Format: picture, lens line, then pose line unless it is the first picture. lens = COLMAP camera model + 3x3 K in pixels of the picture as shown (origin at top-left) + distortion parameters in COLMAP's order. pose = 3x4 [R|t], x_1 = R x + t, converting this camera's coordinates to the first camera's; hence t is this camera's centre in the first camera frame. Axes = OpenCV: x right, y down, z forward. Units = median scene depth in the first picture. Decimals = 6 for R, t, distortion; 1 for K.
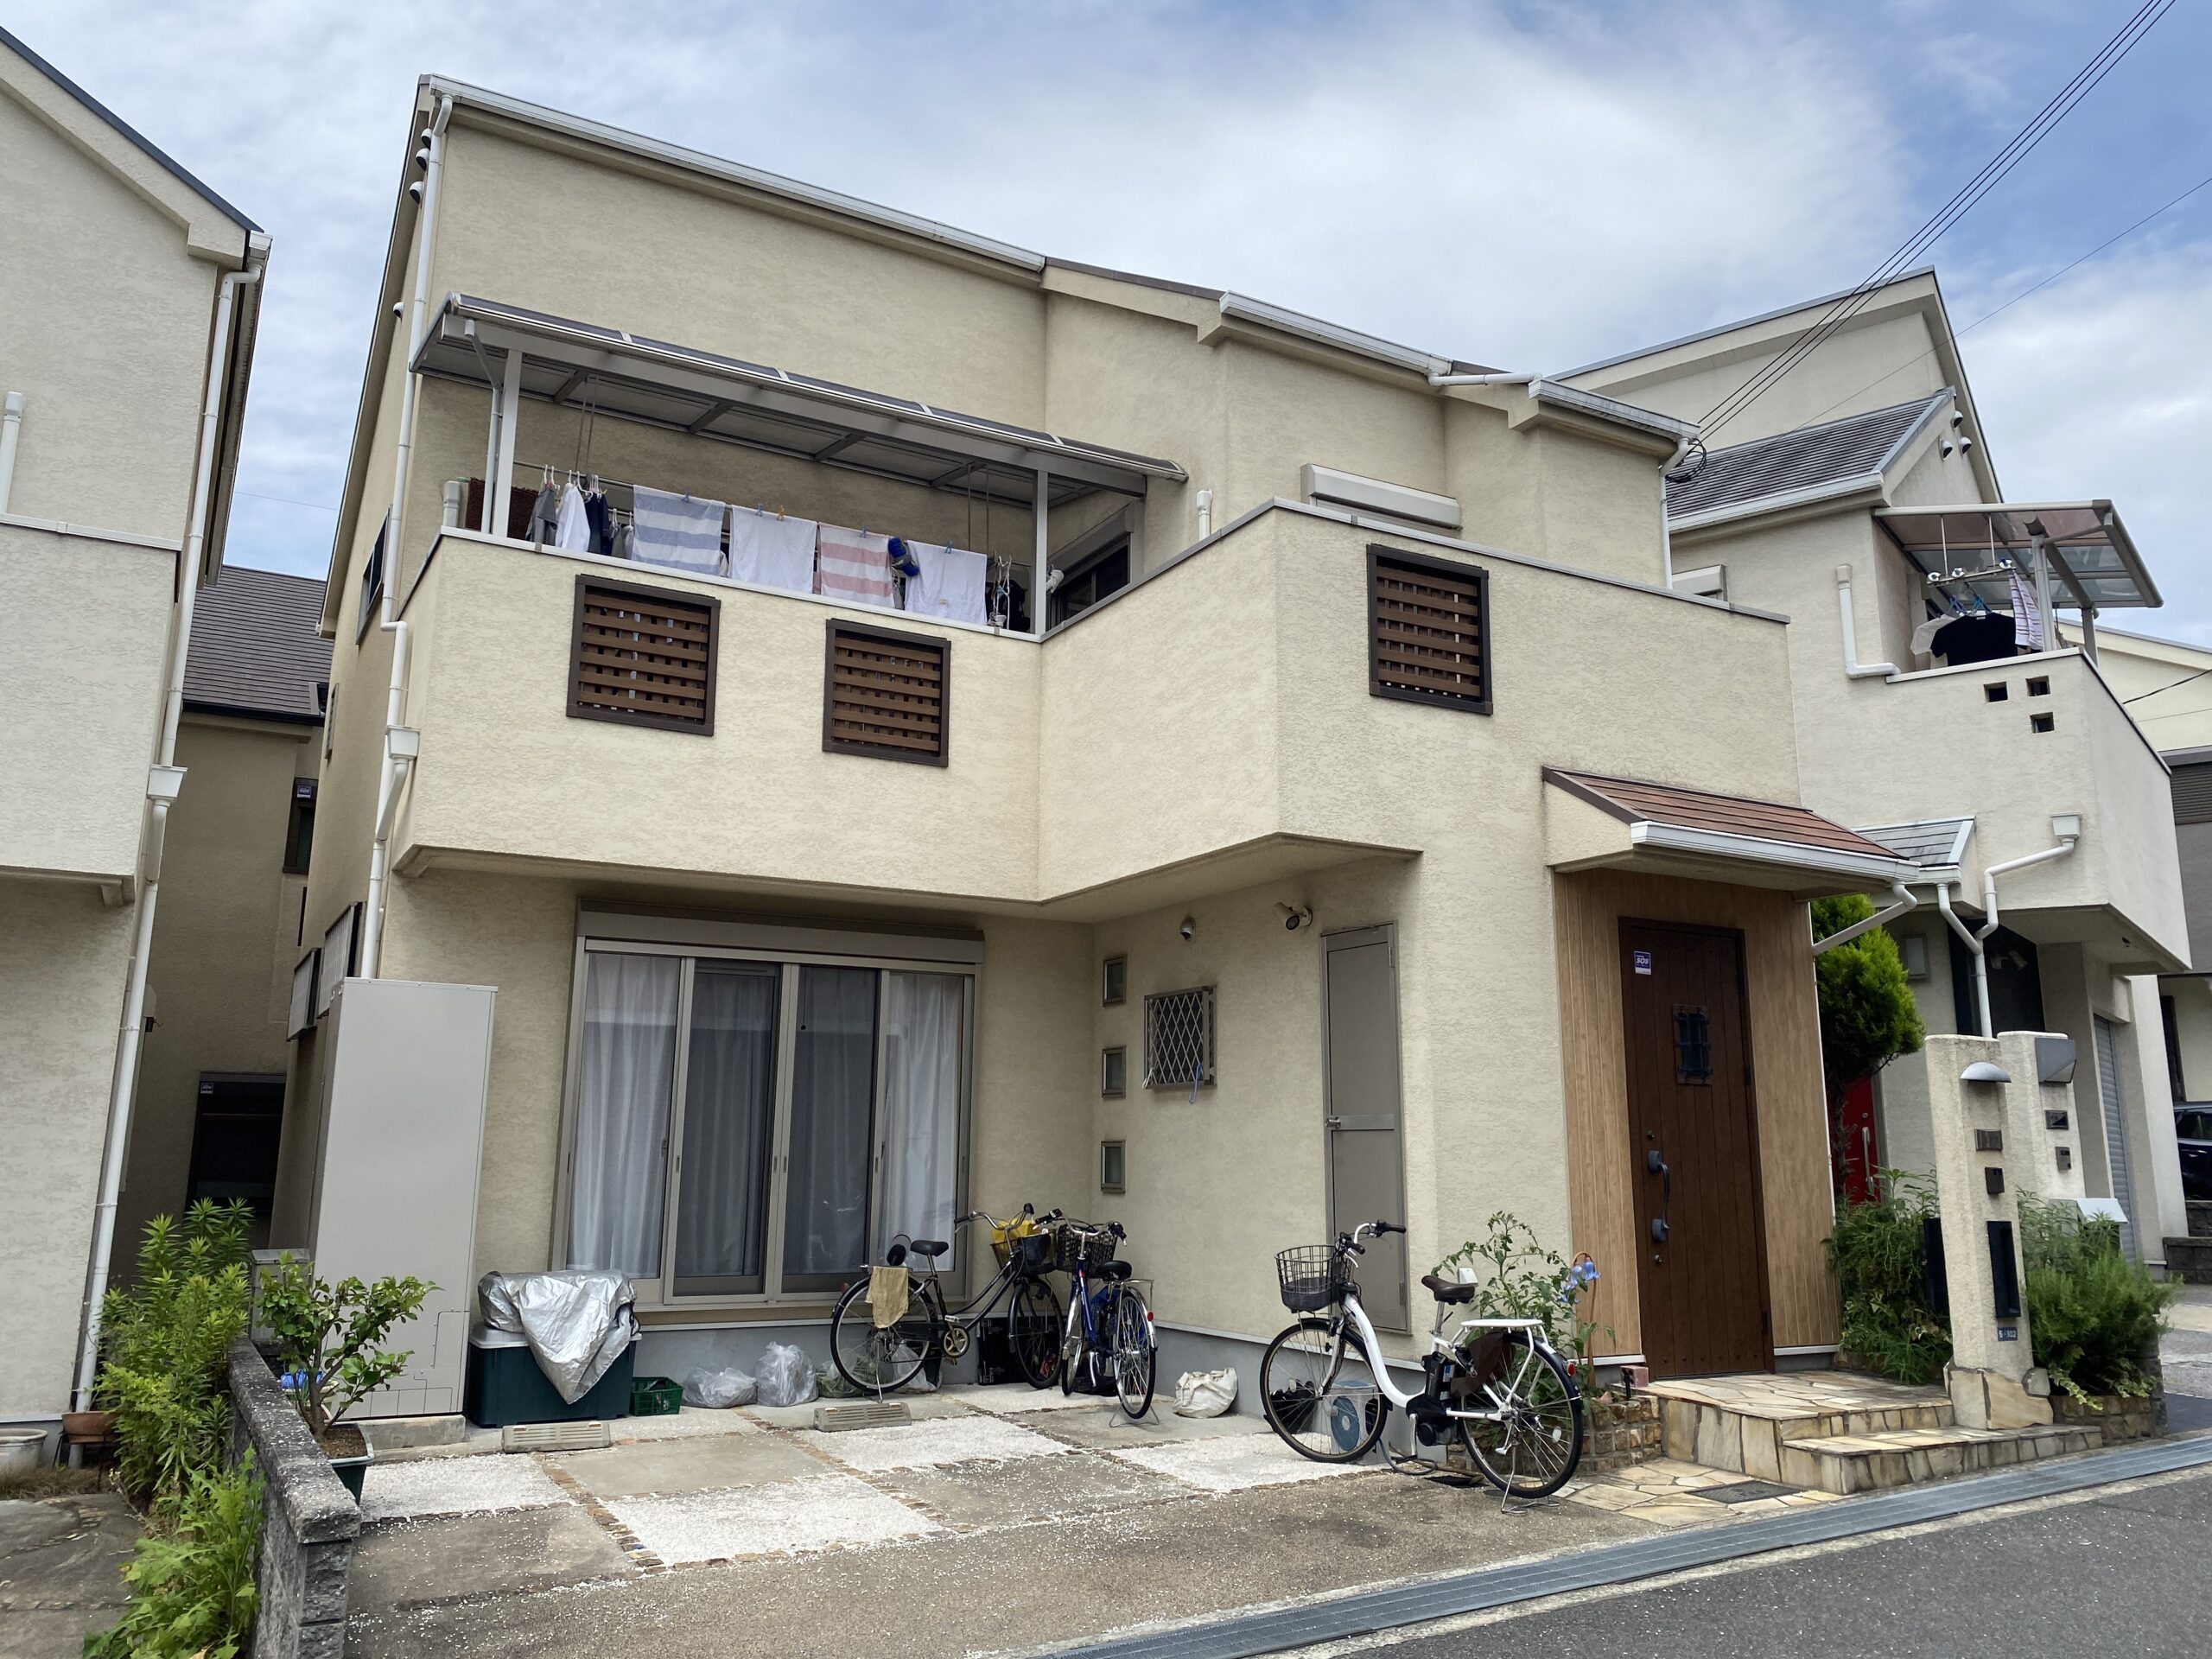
lens RADIAL K [[1649.7, 0, 1108.1], [0, 1649.7, 811.0], [0, 0, 1]] dist [-0.003712, 0.004372]
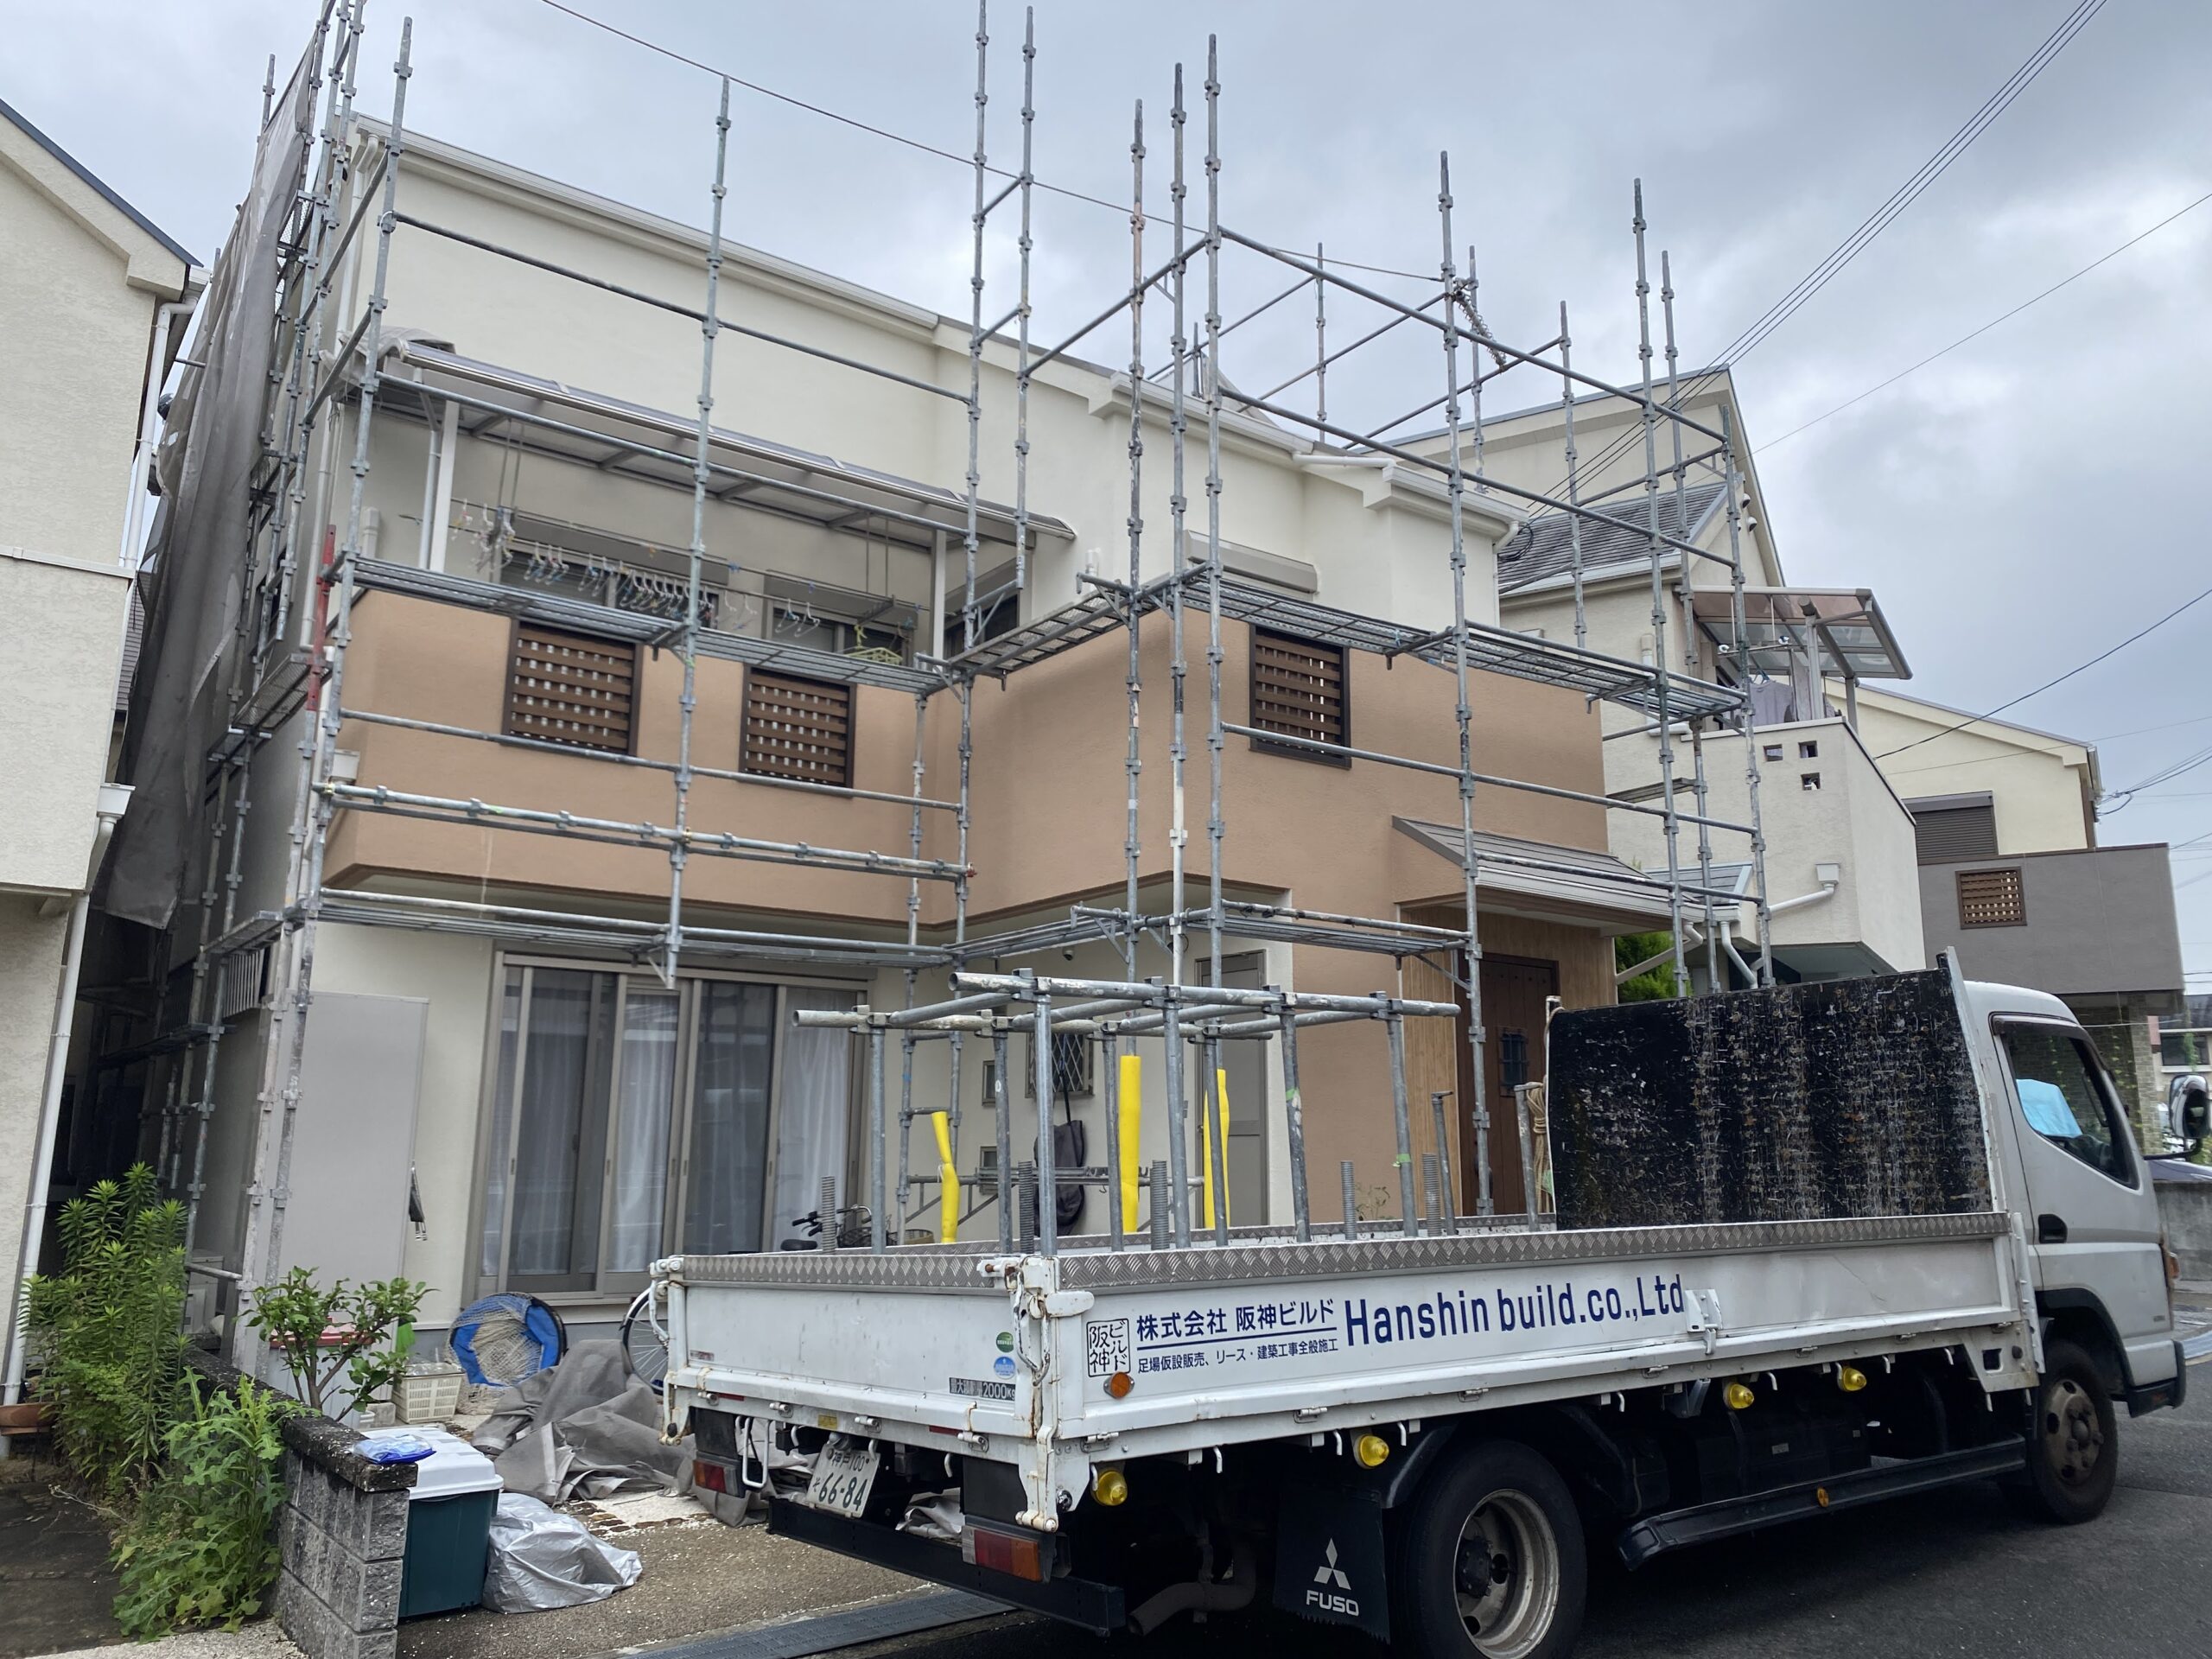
lens RADIAL K [[1684.6, 0, 1106.4], [0, 1684.6, 803.9], [0, 0, 1]] dist [-0.004014, -0.002550]
pose [[0.992541, 0.025966, 0.119110, -0.059889], [-0.025543, 0.999661, -0.005071, -0.020375], [-0.119202, 0.001991, 0.992868, -0.106642]]
